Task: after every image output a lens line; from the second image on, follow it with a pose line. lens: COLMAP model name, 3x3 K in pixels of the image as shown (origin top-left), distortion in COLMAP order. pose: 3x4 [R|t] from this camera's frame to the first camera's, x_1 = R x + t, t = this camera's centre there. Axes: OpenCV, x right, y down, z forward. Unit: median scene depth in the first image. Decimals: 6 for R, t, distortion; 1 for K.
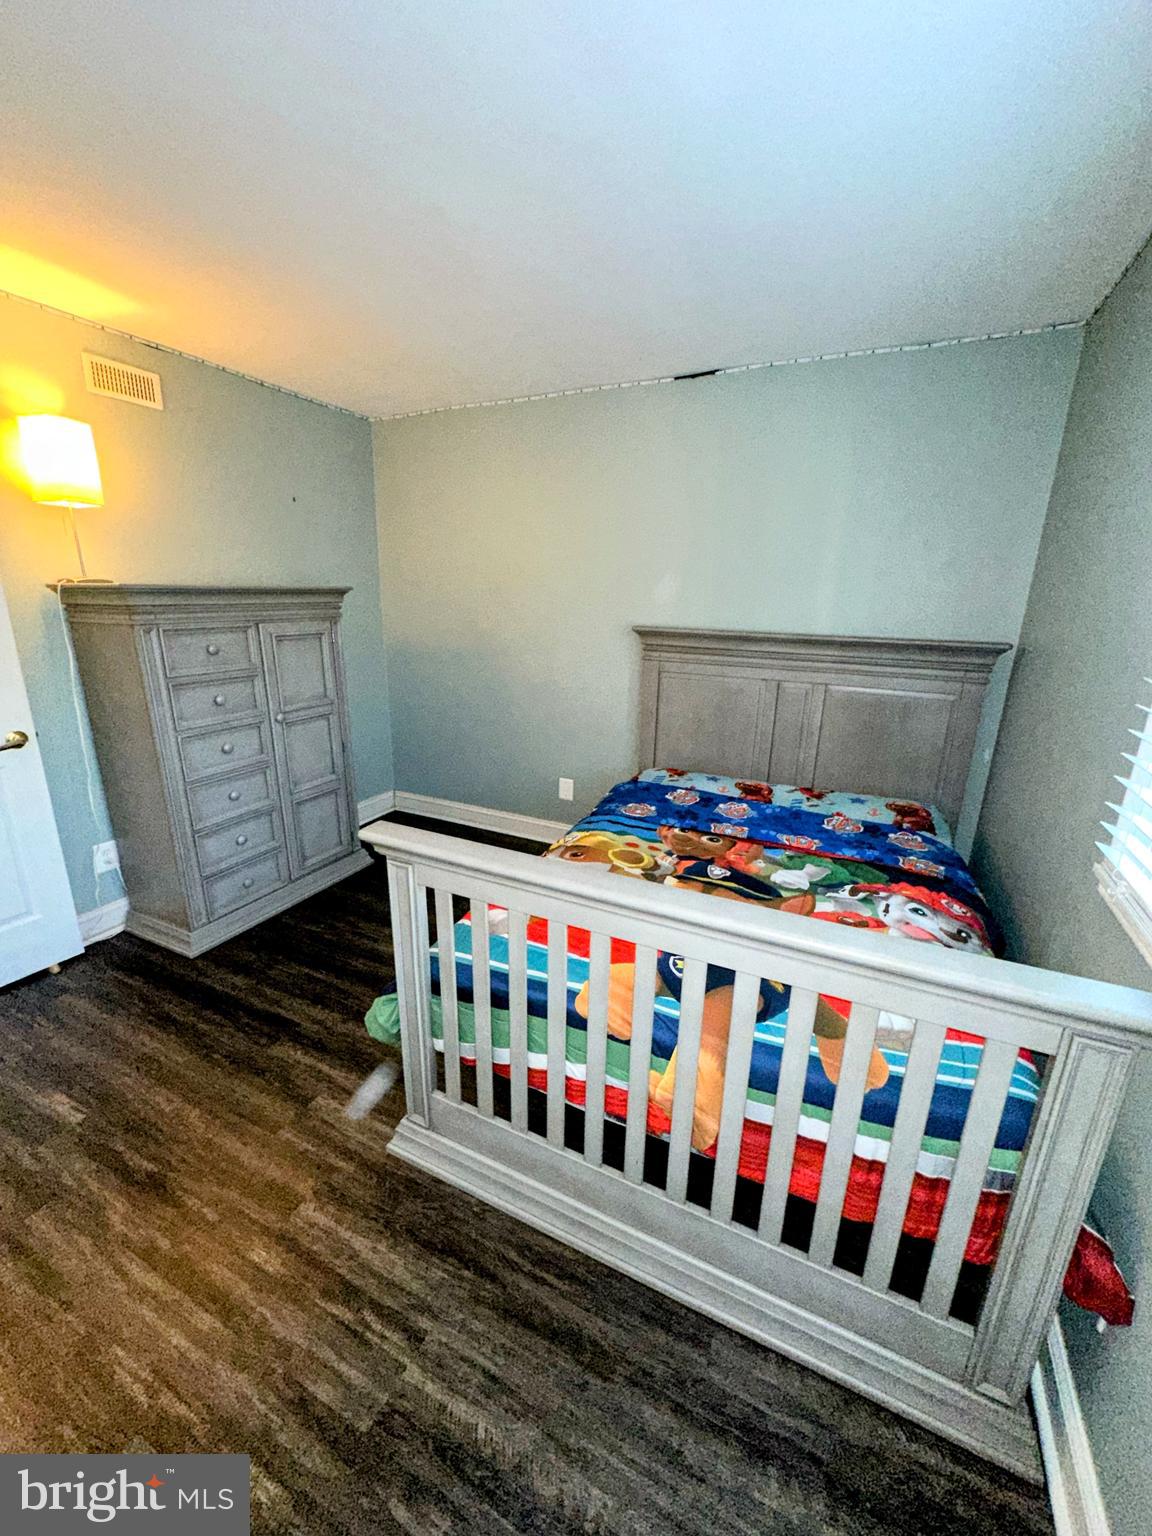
lens RADIAL K [[617.3, 0, 570.2], [0, 617.3, 770.6], [0, 0, 1]] dist [0.000075, 0.000868]
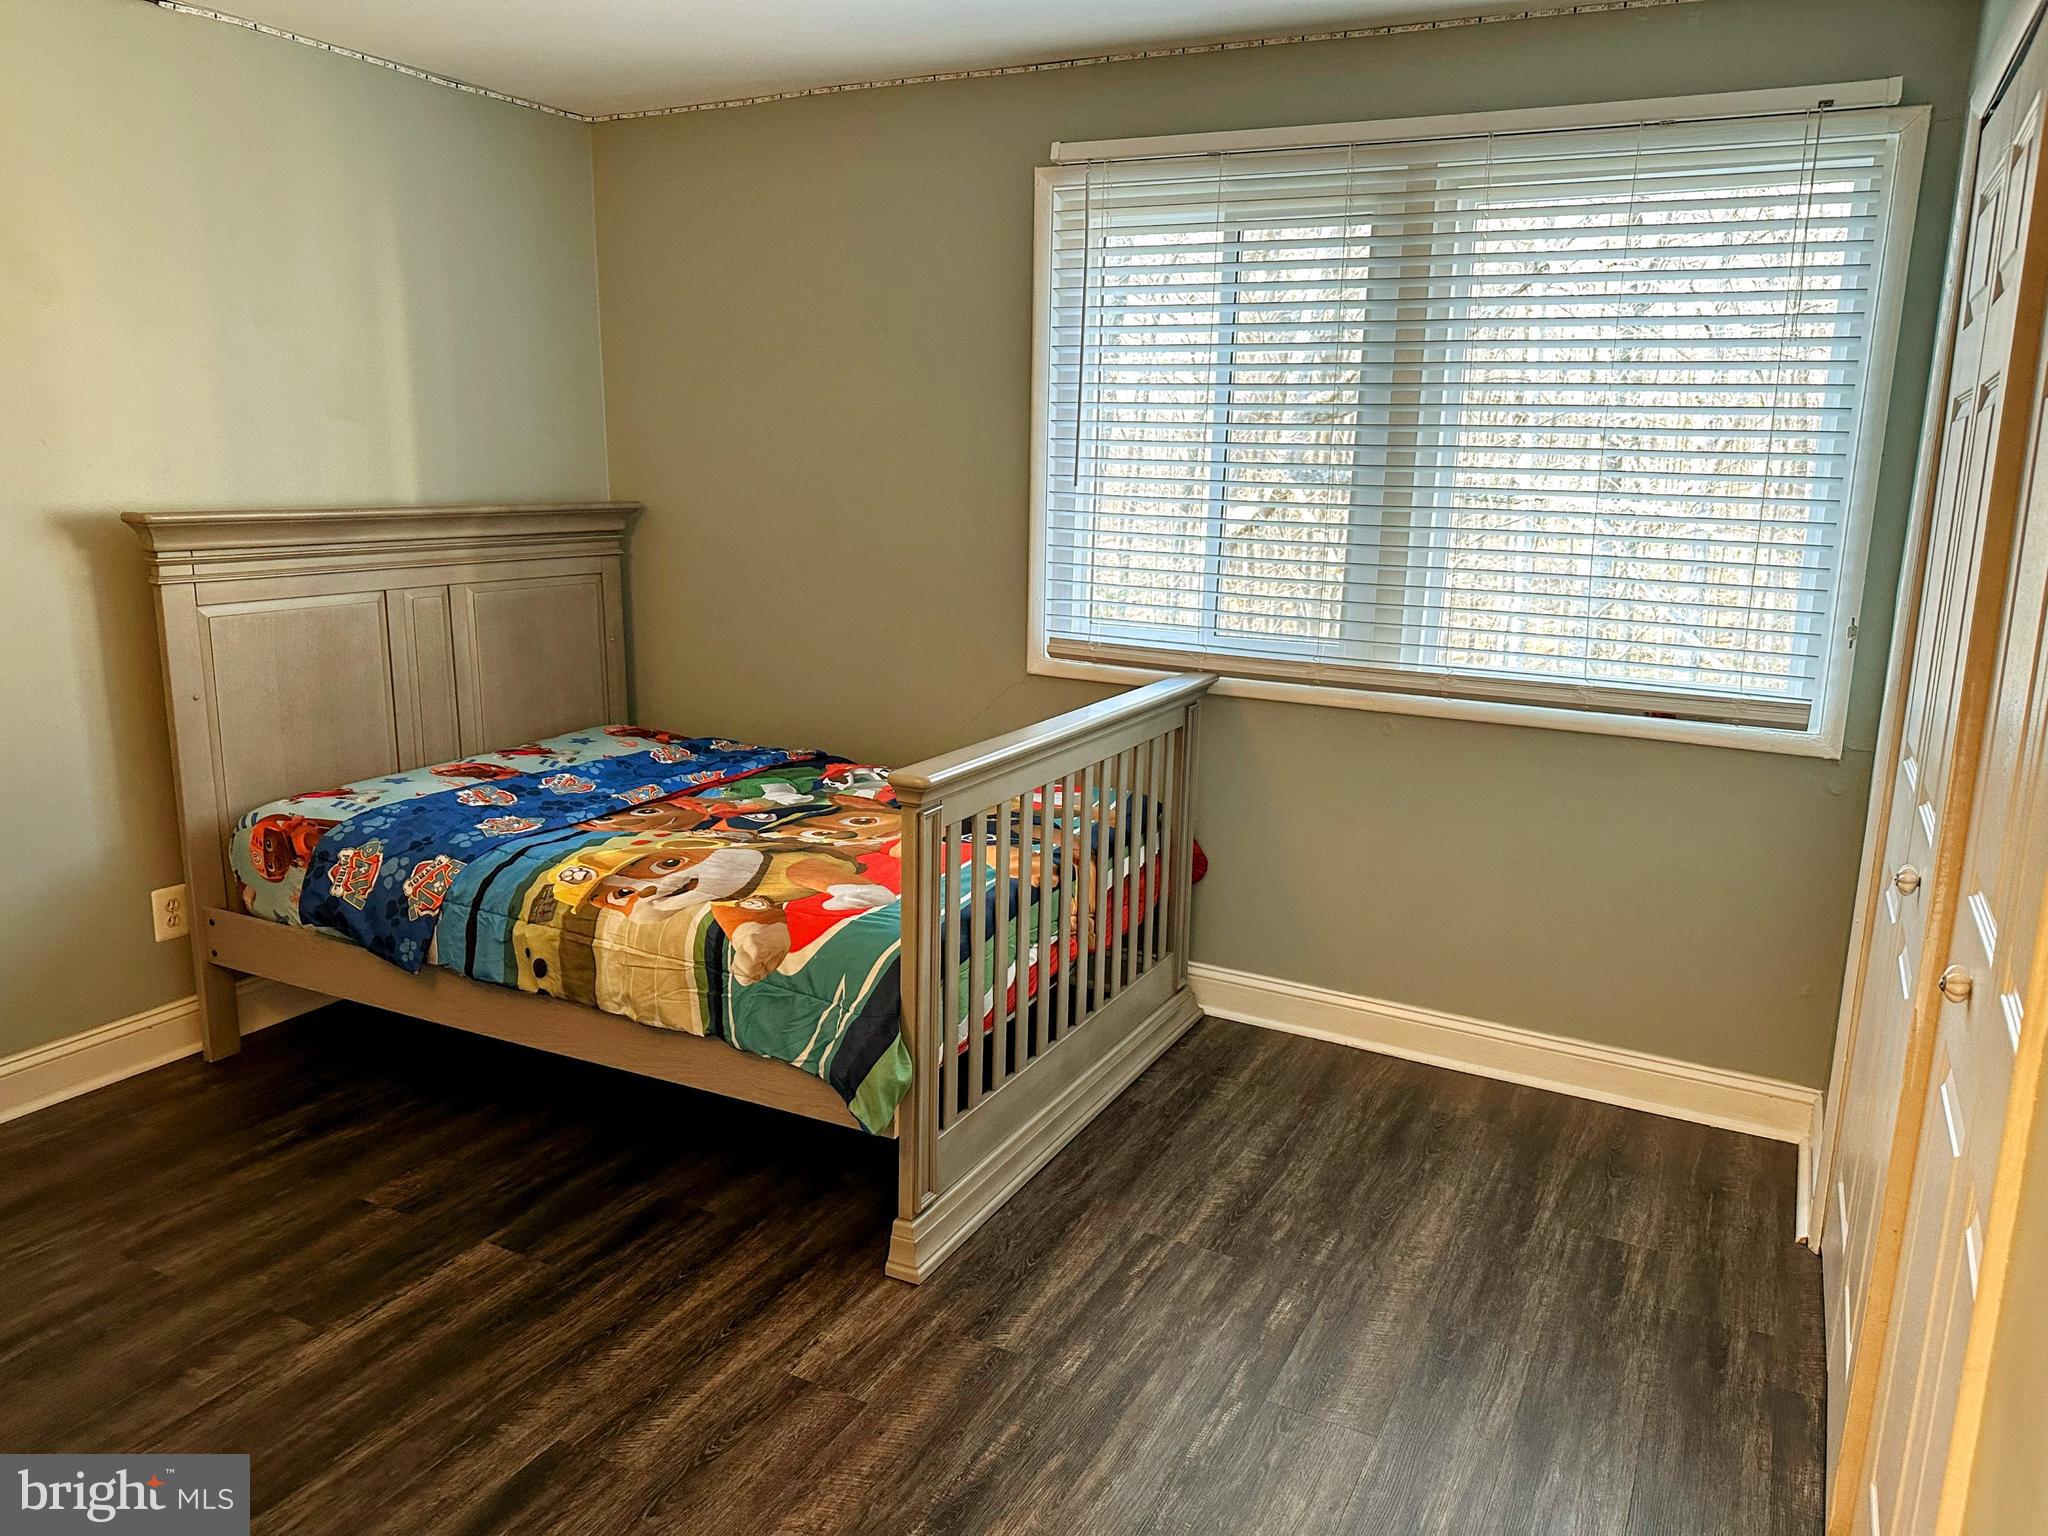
lens RADIAL K [[1437.2, 0, 1020.9], [0, 1437.2, 762.3], [0, 0, 1]] dist [0.081572, -0.080212]
pose [[0.025059, -0.226813, 0.973616, -1.475617], [0.262642, 0.941202, 0.212502, -0.189969], [-0.964568, 0.250387, 0.083156, 0.543865]]
